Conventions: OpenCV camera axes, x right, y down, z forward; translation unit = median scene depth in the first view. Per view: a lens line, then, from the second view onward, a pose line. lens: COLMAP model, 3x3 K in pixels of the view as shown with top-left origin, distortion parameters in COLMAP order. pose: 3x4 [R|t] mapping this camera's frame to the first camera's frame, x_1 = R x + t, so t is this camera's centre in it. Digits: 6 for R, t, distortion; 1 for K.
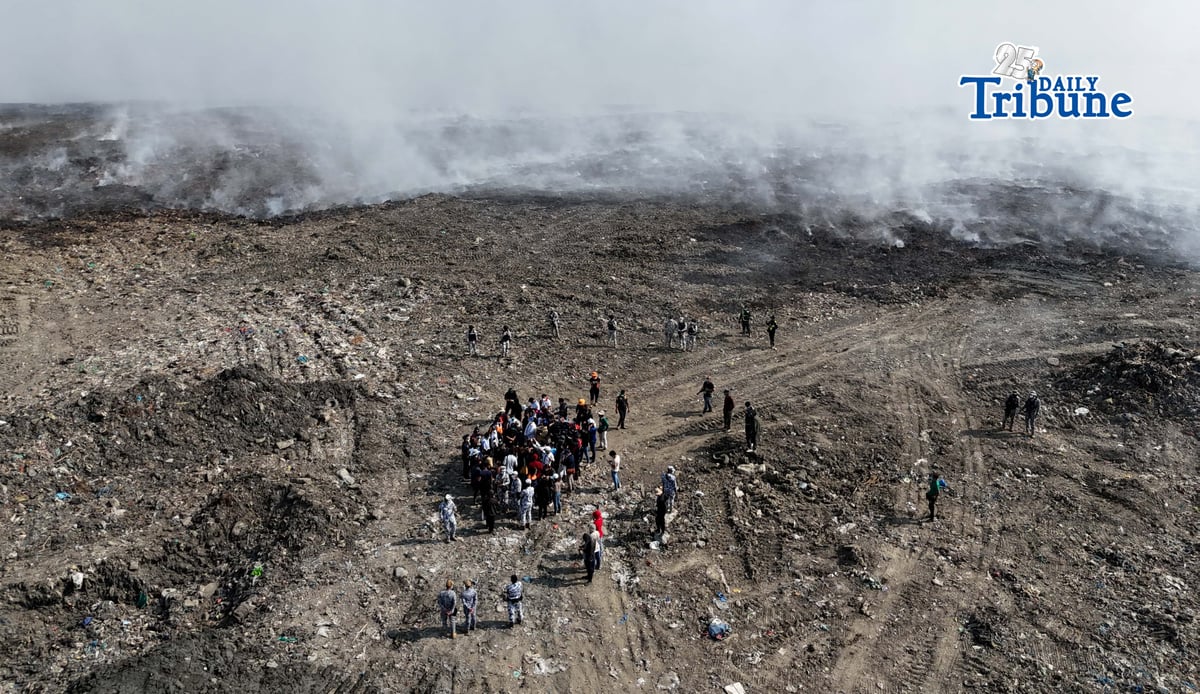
lens RADIAL K [[905.2, 0, 581.9], [0, 905.2, 331.9], [0, 0, 1]] dist [0.060253, -0.050209]
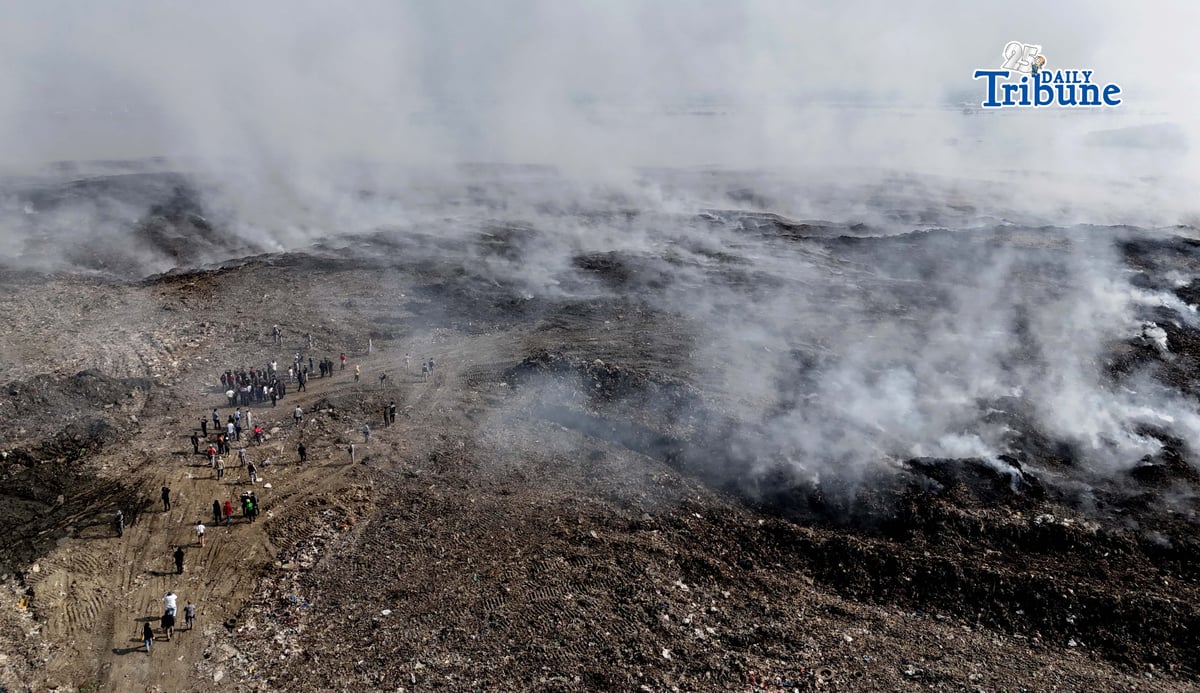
lens RADIAL K [[905.2, 0, 581.9], [0, 905.2, 331.4], [0, 0, 1]] dist [0.060253, -0.050209]
pose [[0.998340, -0.012173, 0.056295, 0.562024], [0.013915, 0.999433, -0.030666, 0.028314], [-0.055890, 0.031399, 0.997943, -1.015688]]
